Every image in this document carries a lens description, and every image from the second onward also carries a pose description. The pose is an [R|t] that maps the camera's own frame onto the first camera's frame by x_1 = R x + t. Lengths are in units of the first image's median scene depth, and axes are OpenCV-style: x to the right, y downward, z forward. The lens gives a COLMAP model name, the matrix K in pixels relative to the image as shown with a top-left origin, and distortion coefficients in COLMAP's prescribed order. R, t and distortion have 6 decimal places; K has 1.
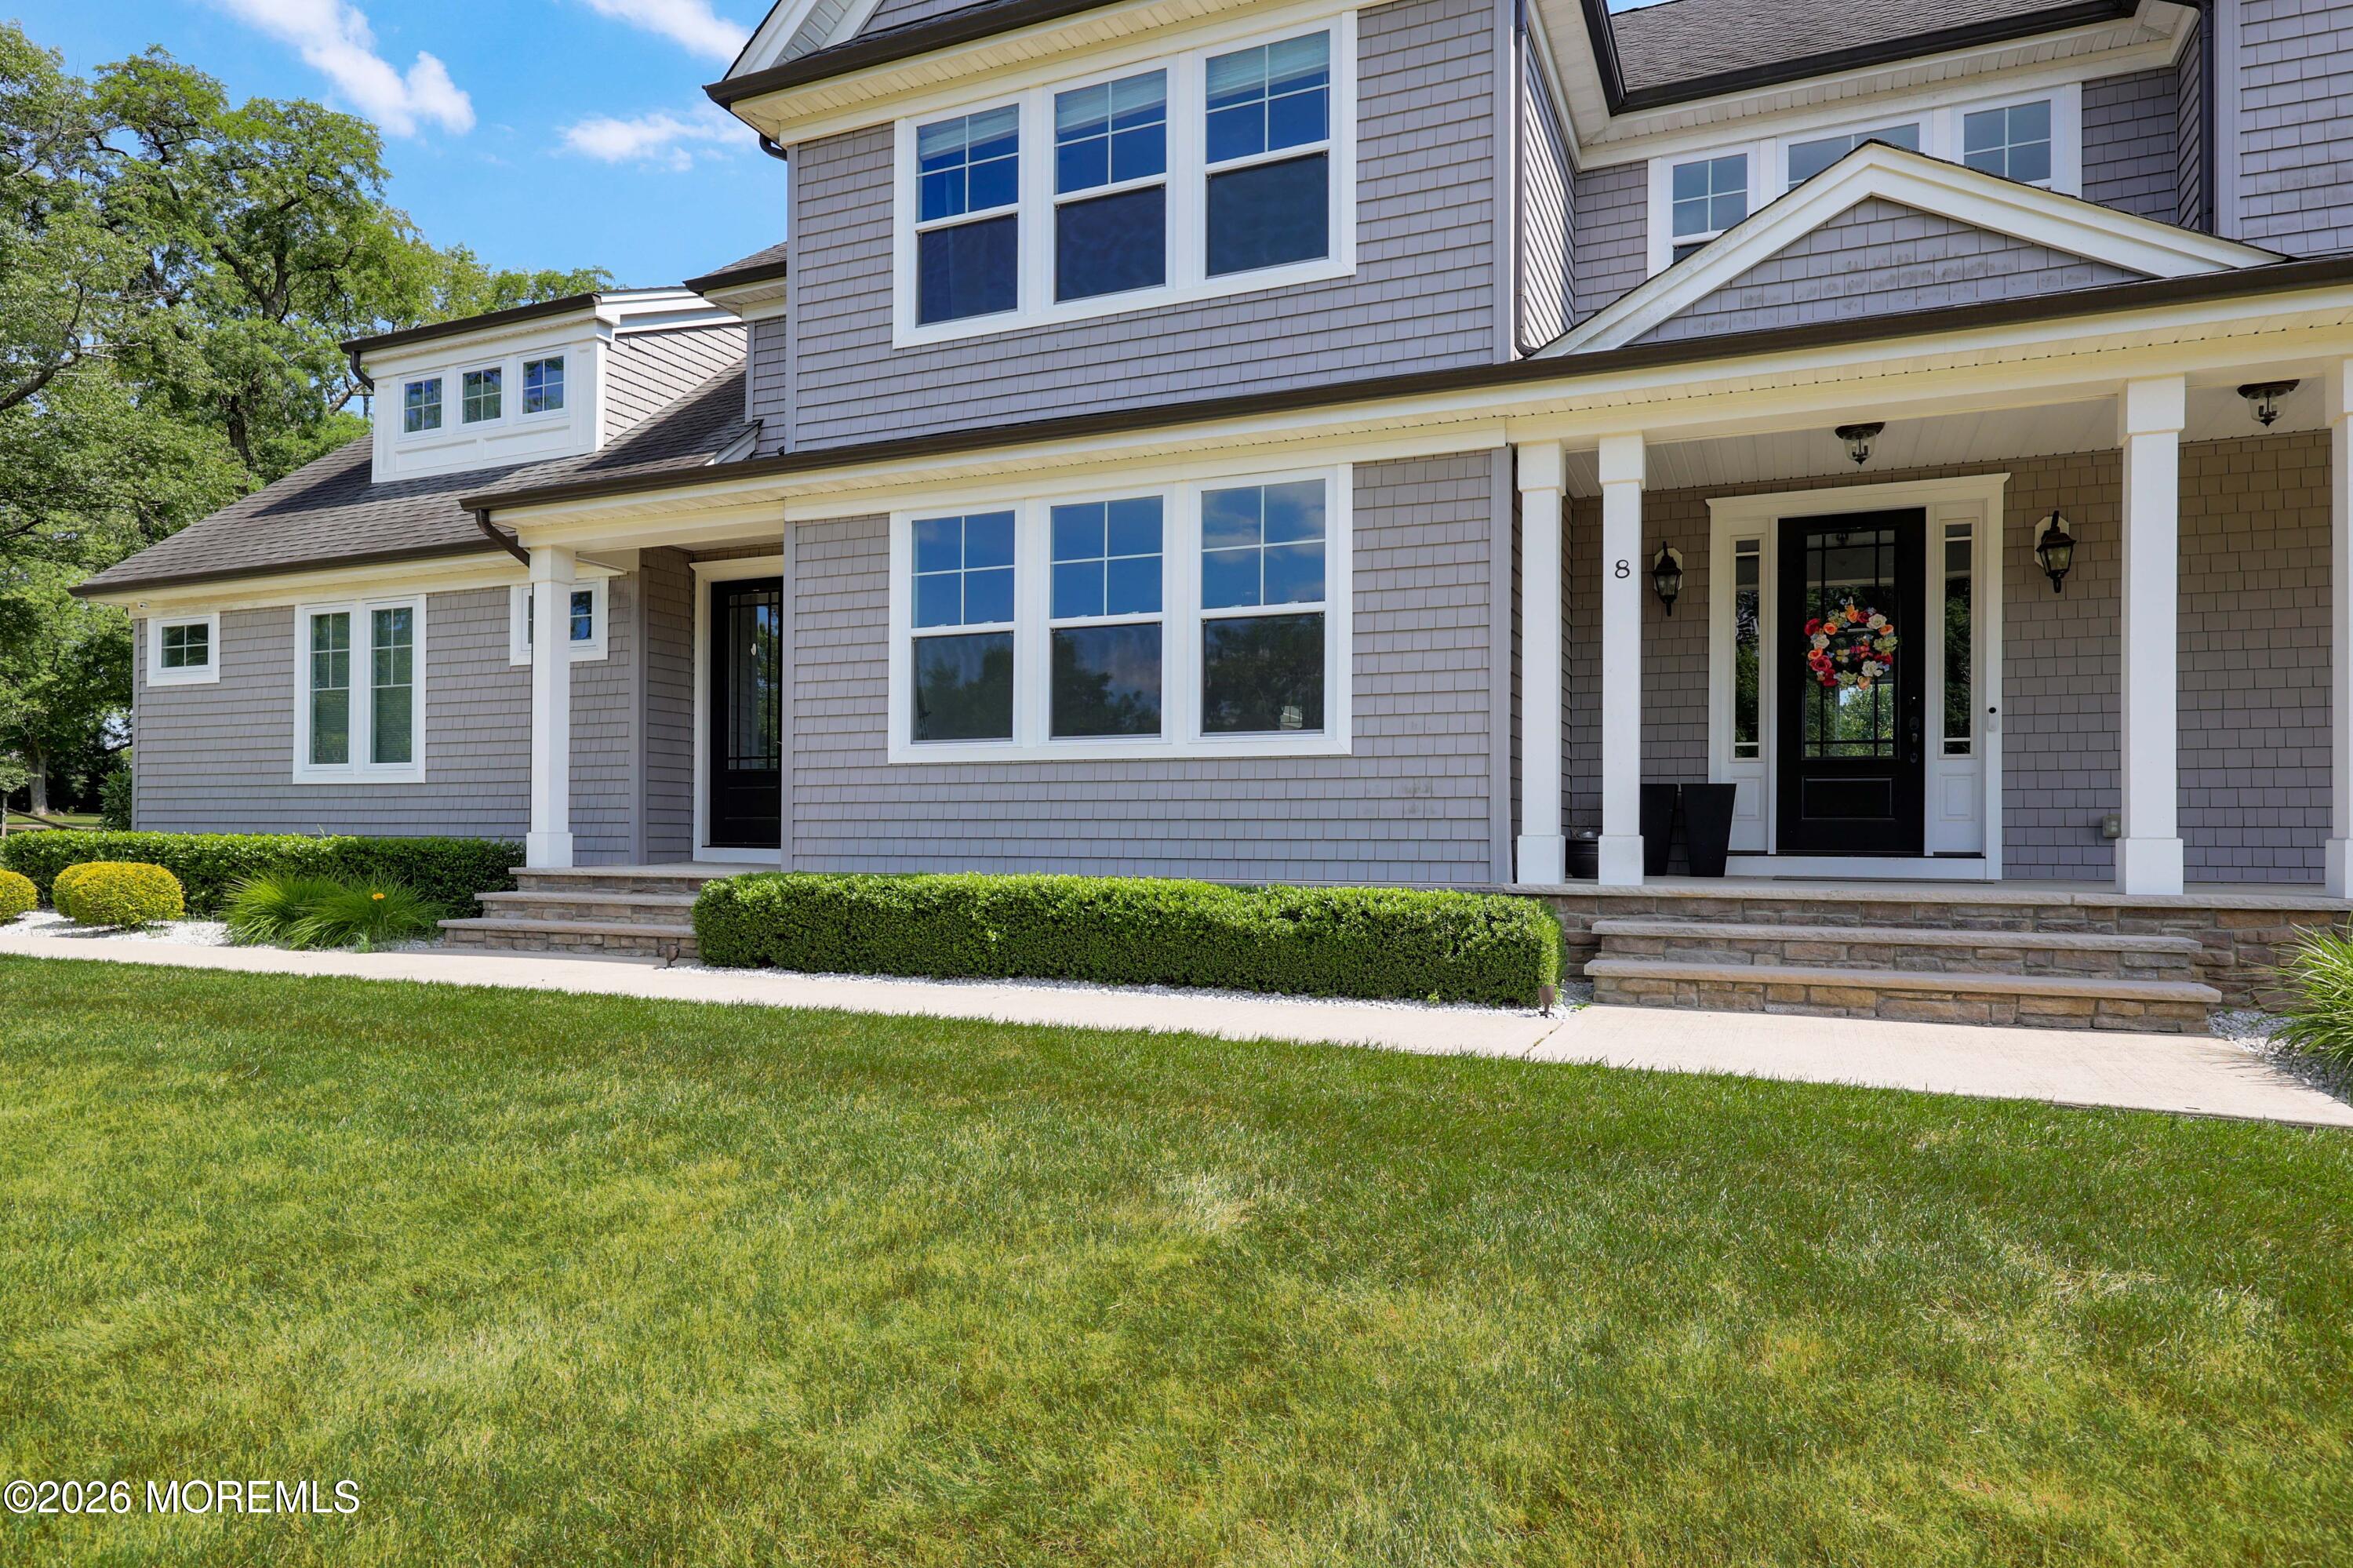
lens RADIAL K [[1321.8, 0, 1060.7], [0, 1321.8, 769.0], [0, 0, 1]] dist [-0.001579, 0.000602]
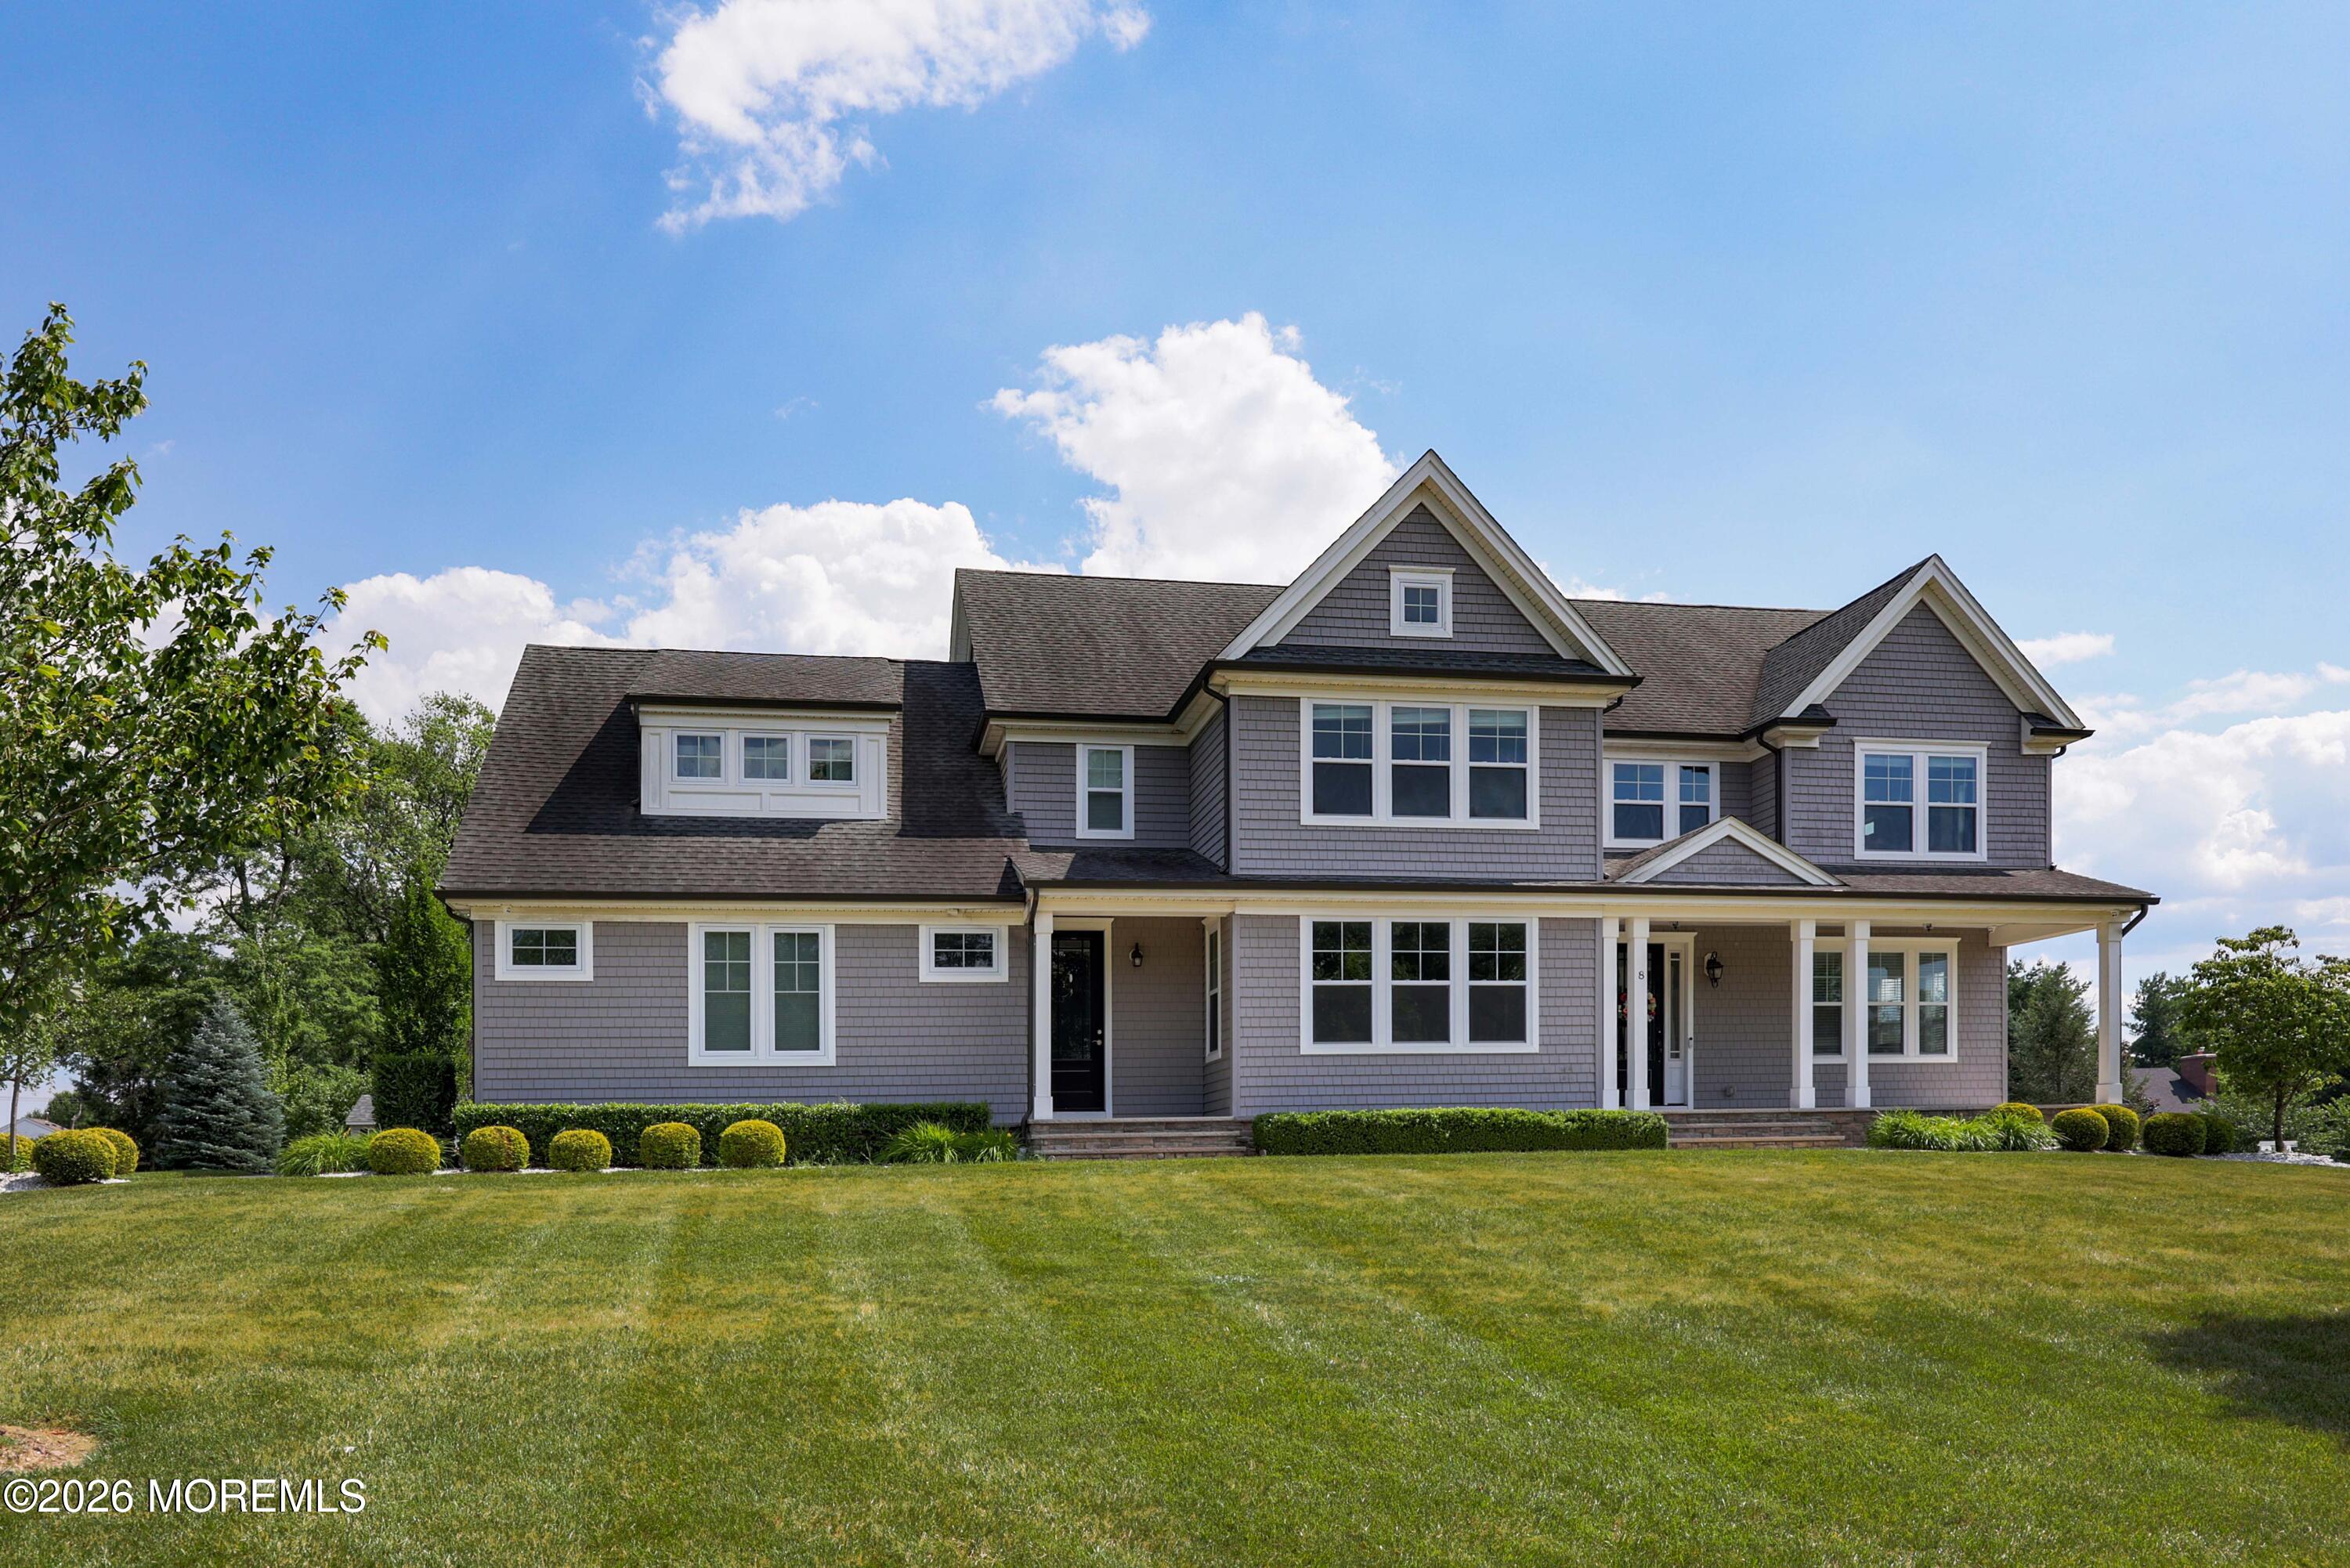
lens RADIAL K [[1552.7, 0, 1091.5], [0, 1552.7, 1095.8], [0, 0, 1]] dist [-0.001202, -0.001269]
pose [[0.839799, 0.000858, 0.542897, -1.645345], [-0.005428, 0.999962, 0.006817, 0.042586], [-0.542871, -0.008672, 0.839771, -0.684262]]
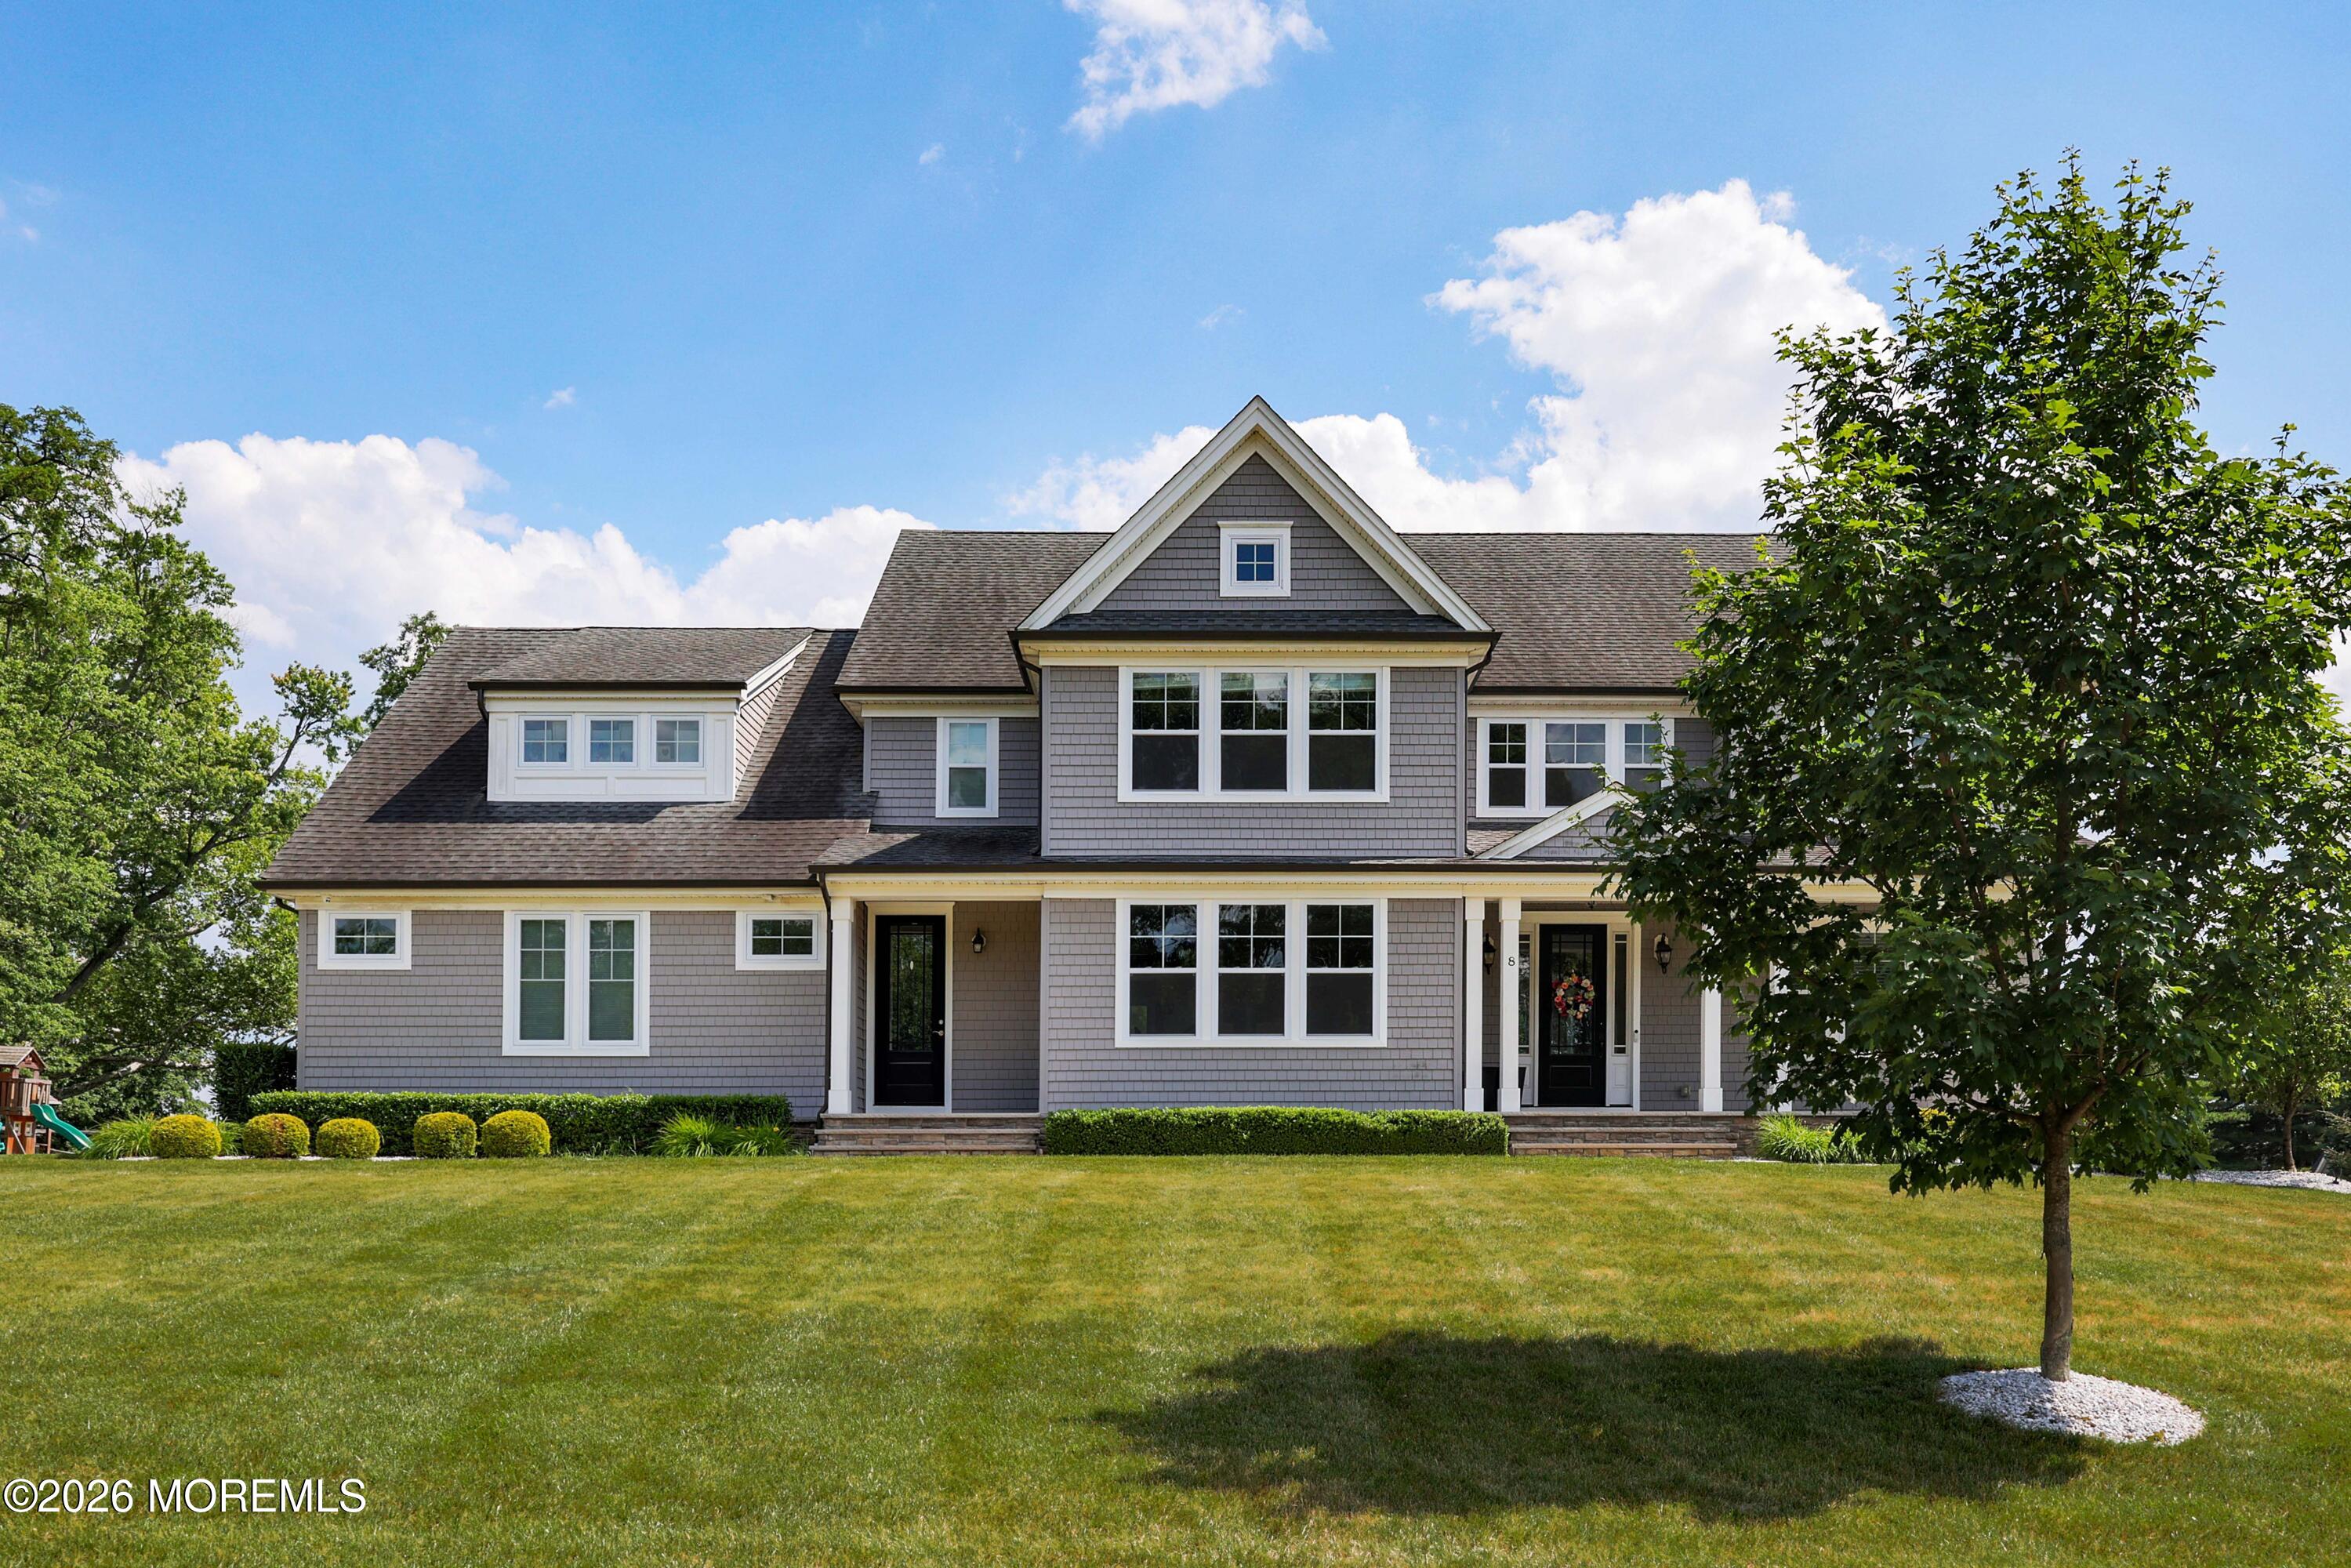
lens RADIAL K [[1750.3, 0, 1110.3], [0, 1750.3, 1055.6], [0, 0, 1]] dist [-0.004613, 0.000530]
pose [[0.916014, 0.016600, 0.400802, -1.113065], [-0.013991, 0.999858, -0.009435, 0.029602], [-0.400902, 0.003035, 0.916116, -1.132257]]
